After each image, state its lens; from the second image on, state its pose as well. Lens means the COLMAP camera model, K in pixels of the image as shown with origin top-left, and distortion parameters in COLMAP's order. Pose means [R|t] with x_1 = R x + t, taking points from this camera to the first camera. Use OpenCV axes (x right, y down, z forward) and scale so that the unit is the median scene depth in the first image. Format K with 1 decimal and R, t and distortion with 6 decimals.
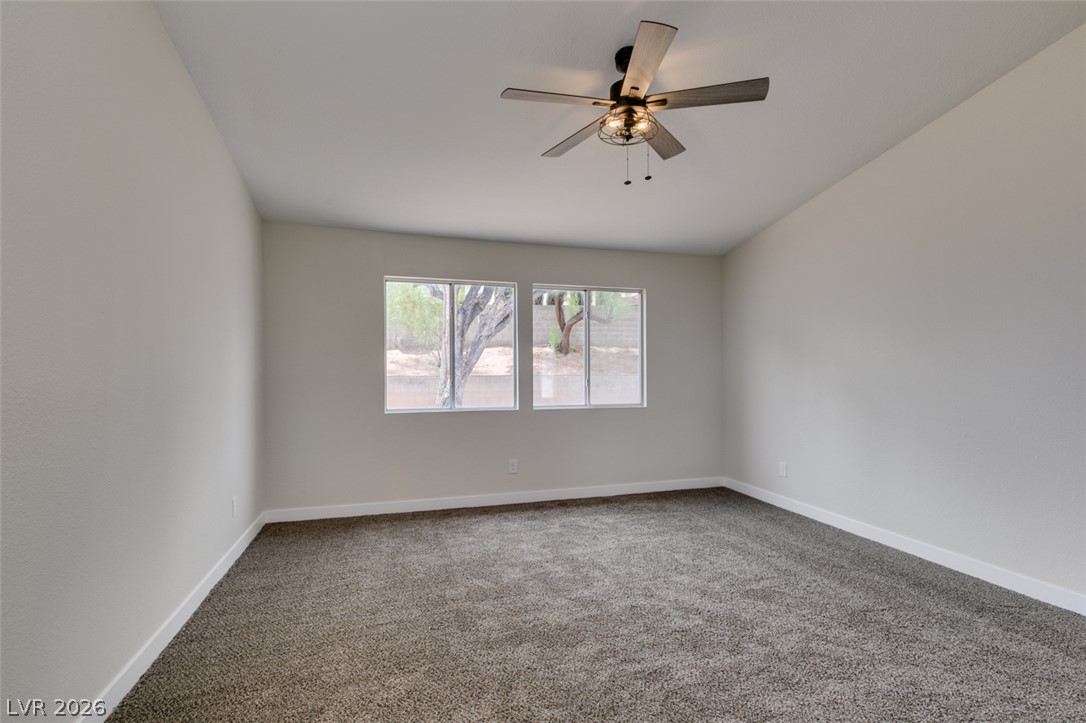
lens RADIAL K [[485.5, 0, 540.1], [0, 485.5, 364.4], [0, 0, 1]] dist [0.001889, -0.000525]
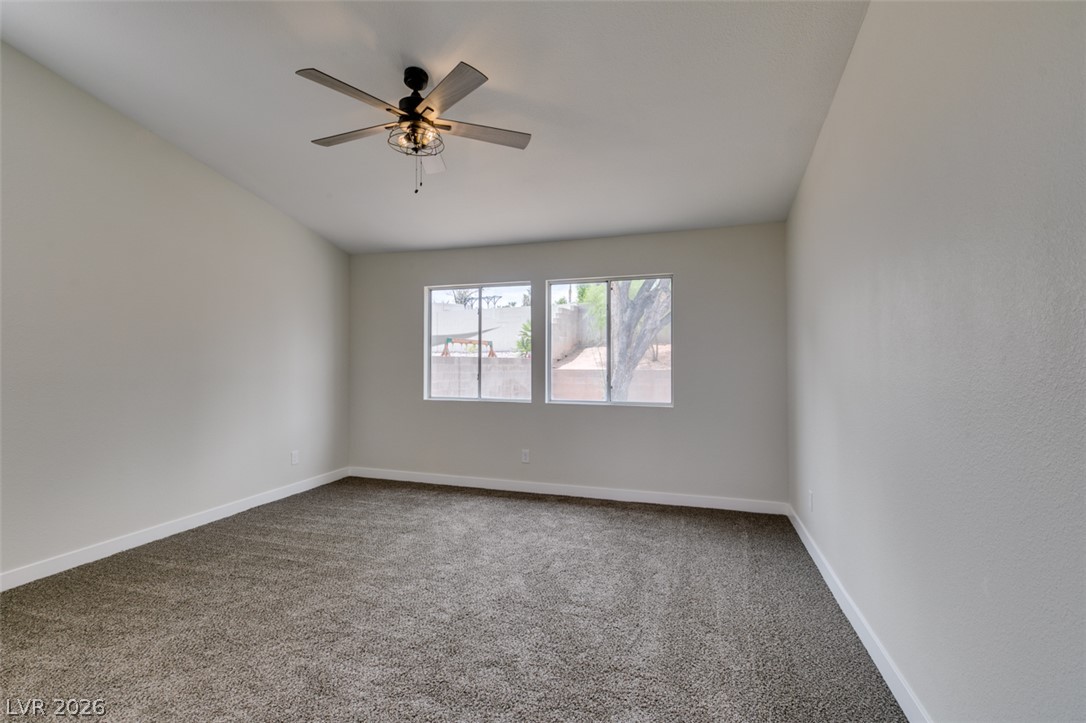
lens RADIAL K [[485.5, 0, 540.1], [0, 485.5, 364.4], [0, 0, 1]] dist [0.001889, -0.000525]
pose [[0.822482, 0.004450, -0.568774, 0.564302], [0.002921, 0.999923, 0.012047, -0.002801], [0.568783, -0.011570, 0.822406, 0.151446]]
